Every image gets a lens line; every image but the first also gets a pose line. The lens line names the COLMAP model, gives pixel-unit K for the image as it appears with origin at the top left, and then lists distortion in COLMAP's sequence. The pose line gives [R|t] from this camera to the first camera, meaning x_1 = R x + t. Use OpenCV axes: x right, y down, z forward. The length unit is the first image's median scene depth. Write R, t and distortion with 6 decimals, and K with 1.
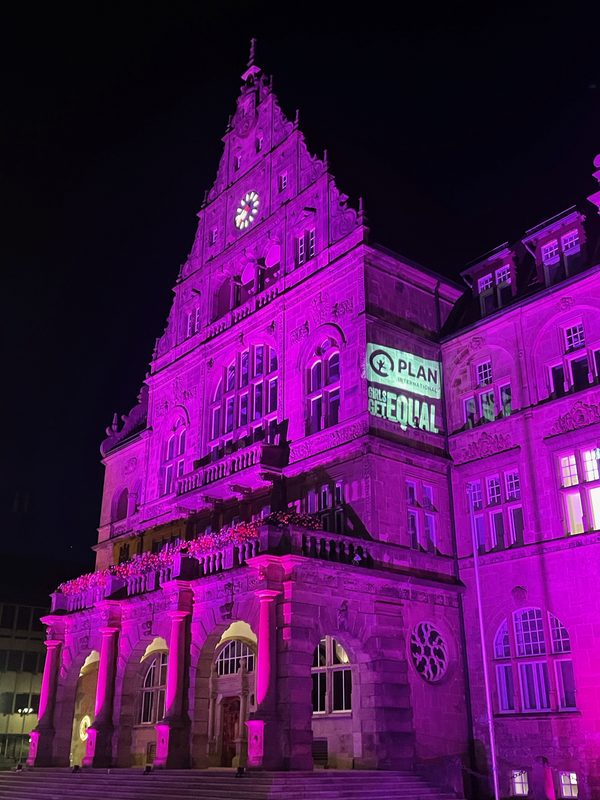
lens RADIAL K [[816.6, 0, 298.9], [0, 816.6, 399.8], [0, 0, 1]] dist [0.113654, 0.000000]
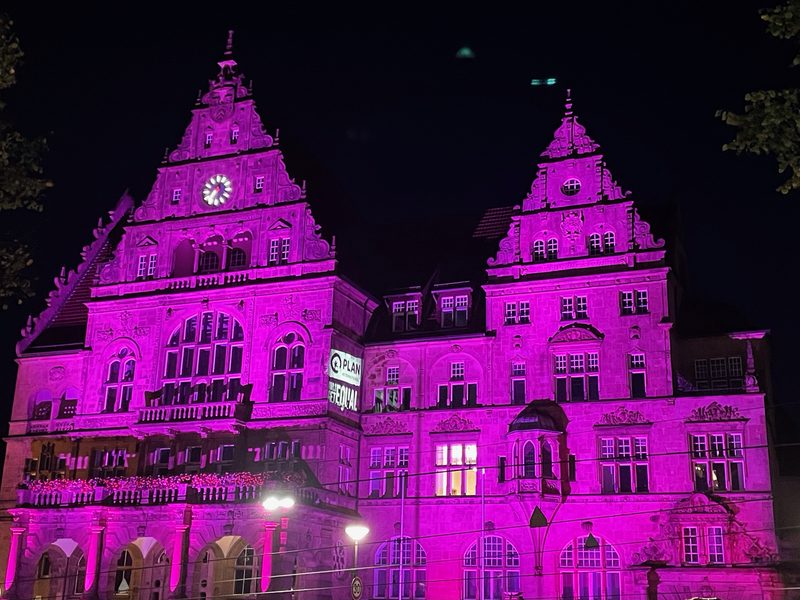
lens RADIAL K [[1003.8, 0, 400.4], [0, 1003.8, 300.3], [0, 0, 1]] dist [0.083330, 0.000000]
pose [[0.877536, 0.158644, 0.452506, -0.597041], [-0.206971, 0.976566, 0.059001, -0.270921], [-0.432542, -0.145431, 0.889807, -0.591702]]
